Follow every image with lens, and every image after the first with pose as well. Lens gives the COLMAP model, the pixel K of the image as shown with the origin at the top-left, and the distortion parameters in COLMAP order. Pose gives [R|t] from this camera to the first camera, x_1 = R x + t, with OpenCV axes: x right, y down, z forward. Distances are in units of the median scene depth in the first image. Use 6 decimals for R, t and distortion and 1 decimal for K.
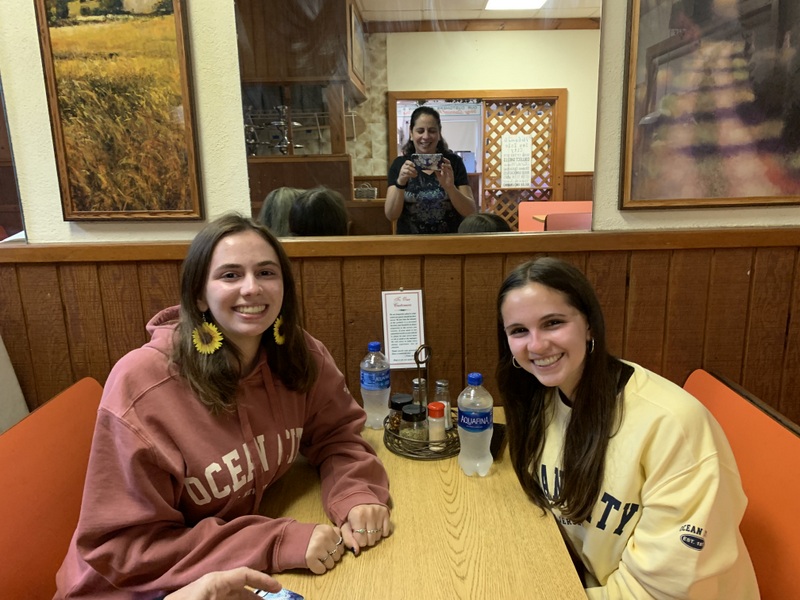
lens RADIAL K [[631.7, 0, 414.7], [0, 631.7, 296.9], [0, 0, 1]] dist [0.019388, -0.025188]
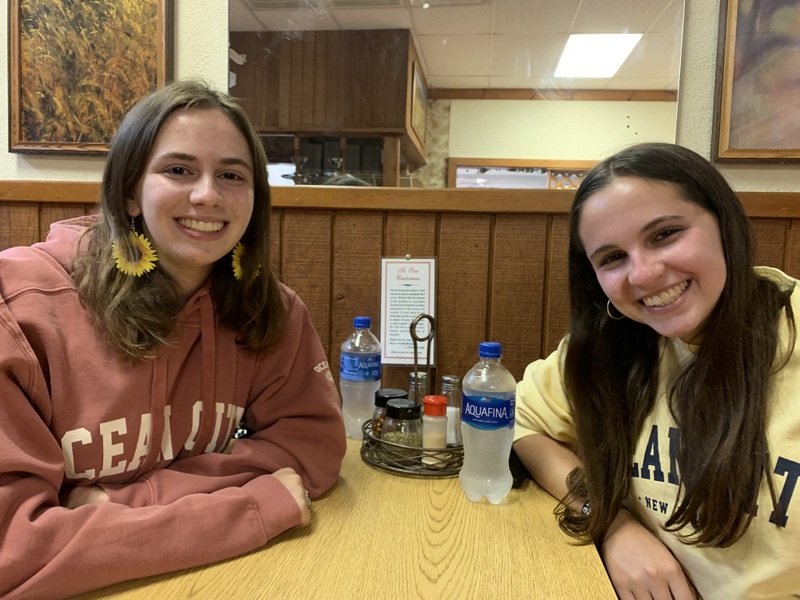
lens RADIAL K [[631.7, 0, 401.9], [0, 631.7, 299.1], [0, 0, 1]] dist [0.019388, -0.025188]
pose [[0.990966, 0.058832, -0.120519, 0.066690], [-0.076023, 0.986738, -0.143418, 0.149103], [0.110483, 0.151285, 0.982296, 0.270891]]
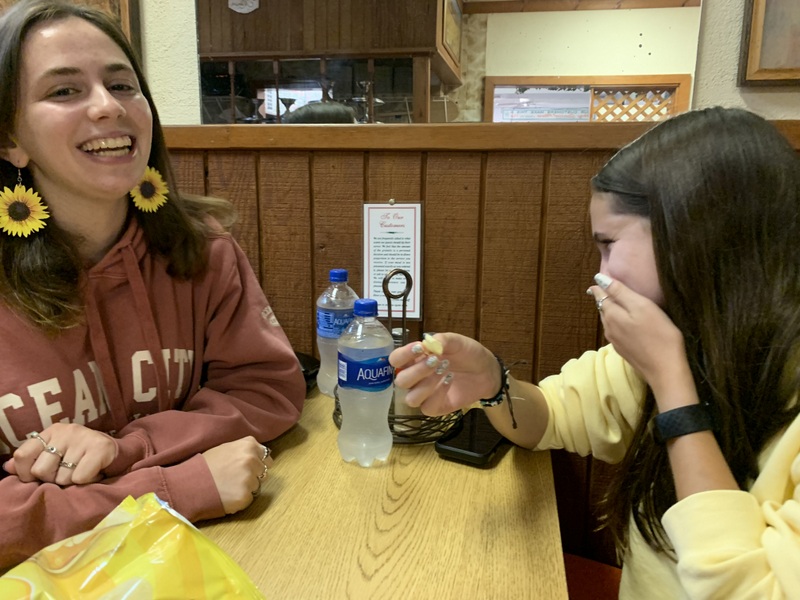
lens RADIAL K [[631.7, 0, 398.2], [0, 631.7, 291.8], [0, 0, 1]] dist [0.019388, -0.025188]
pose [[0.979167, 0.067098, -0.191652, 0.127409], [-0.074328, 0.996759, -0.030777, 0.109534], [0.188966, 0.044380, 0.980980, 0.332340]]
